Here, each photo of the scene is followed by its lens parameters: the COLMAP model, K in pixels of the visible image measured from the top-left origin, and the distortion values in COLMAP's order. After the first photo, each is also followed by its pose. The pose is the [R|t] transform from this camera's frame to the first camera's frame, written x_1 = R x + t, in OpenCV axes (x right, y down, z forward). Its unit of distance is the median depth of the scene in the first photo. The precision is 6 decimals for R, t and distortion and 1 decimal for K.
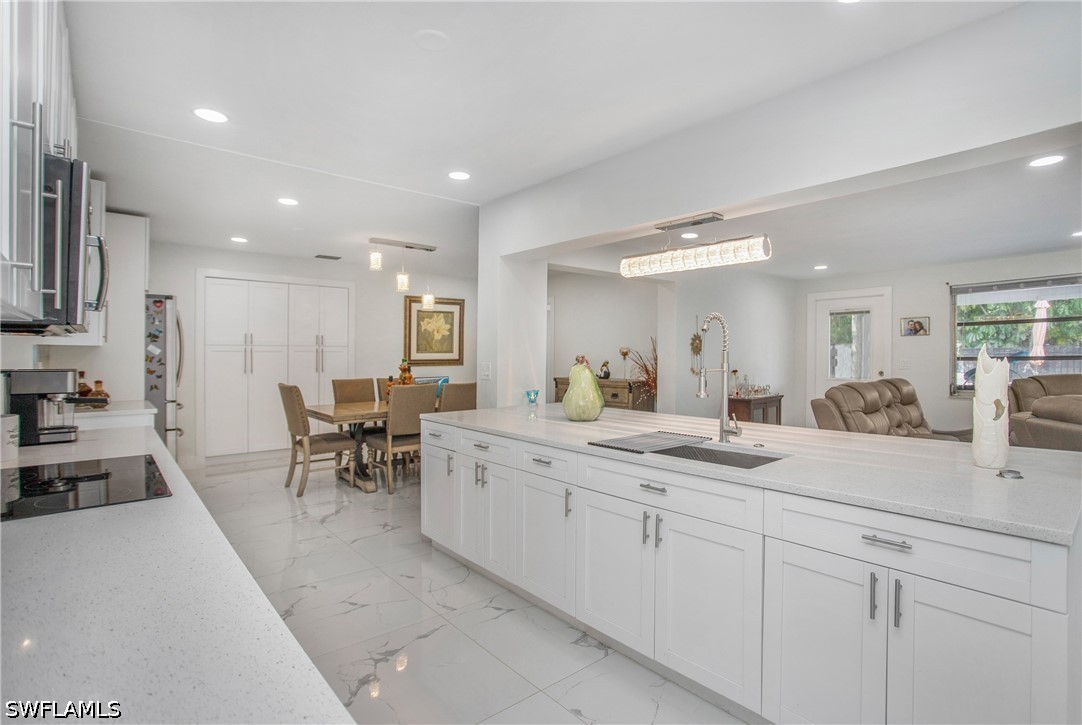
lens RADIAL K [[533.5, 0, 546.6], [0, 533.5, 352.9], [0, 0, 1]] dist [0.001377, -0.021094]
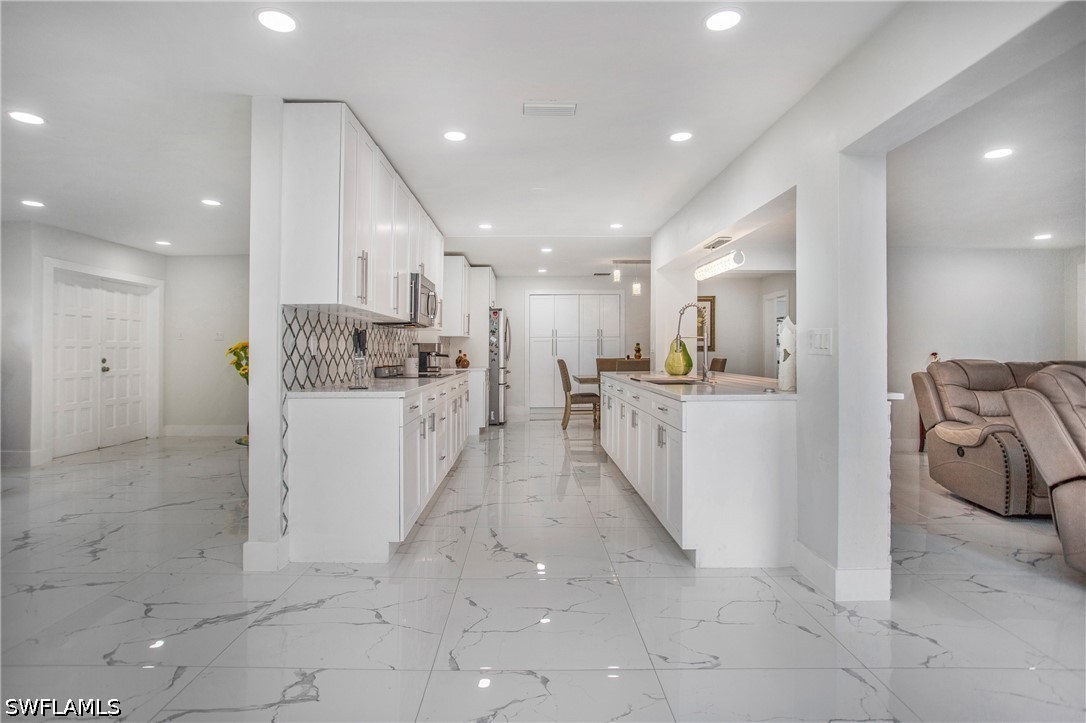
lens RADIAL K [[551.8, 0, 538.3], [0, 551.8, 350.4], [0, 0, 1]] dist [-0.000065, 0.000574]
pose [[0.773754, -0.004951, -0.633466, 0.390588], [0.004776, 0.999987, -0.001983, 0.025622], [0.633468, -0.001491, 0.773768, -0.243060]]
